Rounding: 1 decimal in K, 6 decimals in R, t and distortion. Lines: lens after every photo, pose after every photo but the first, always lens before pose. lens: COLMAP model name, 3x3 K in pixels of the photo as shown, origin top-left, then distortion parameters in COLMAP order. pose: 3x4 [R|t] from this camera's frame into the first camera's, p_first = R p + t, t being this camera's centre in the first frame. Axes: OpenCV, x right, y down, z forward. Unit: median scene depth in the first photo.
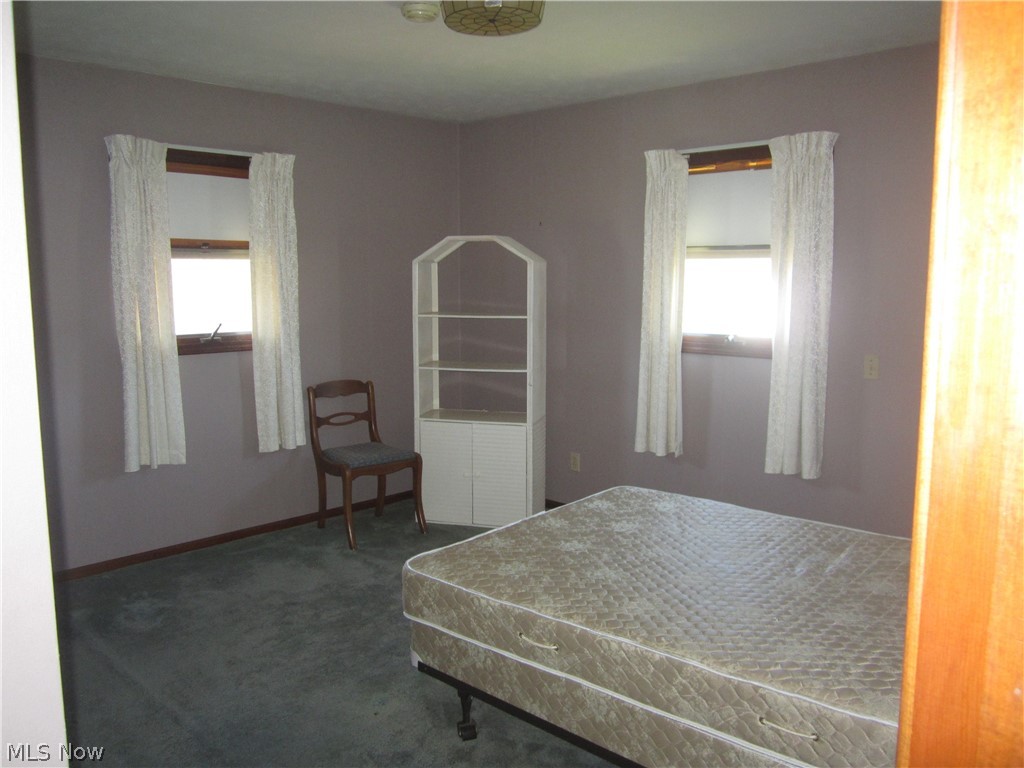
lens RADIAL K [[842.3, 0, 513.7], [0, 842.3, 387.1], [0, 0, 1]] dist [-0.054845, 0.022992]
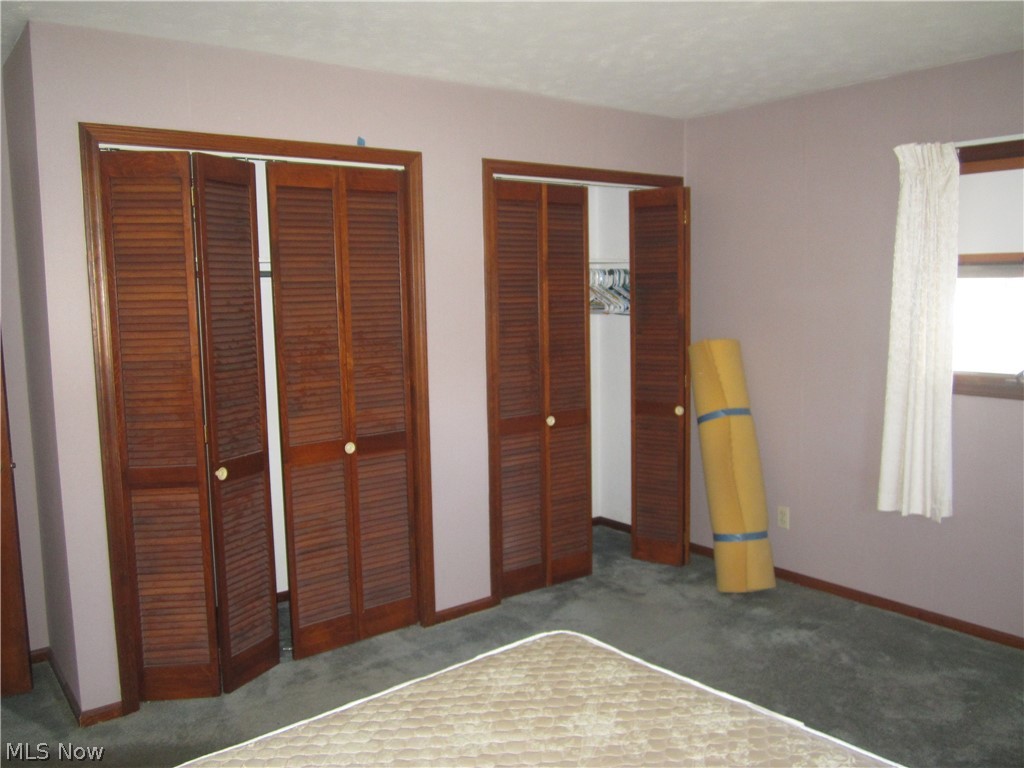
lens RADIAL K [[842.3, 0, 513.0], [0, 842.3, 380.5], [0, 0, 1]] dist [-0.054845, 0.022992]
pose [[-0.149837, 0.112339, -0.982308, 0.659671], [-0.117966, 0.984396, 0.130572, -0.149062], [0.981648, 0.135443, -0.134247, 0.933812]]
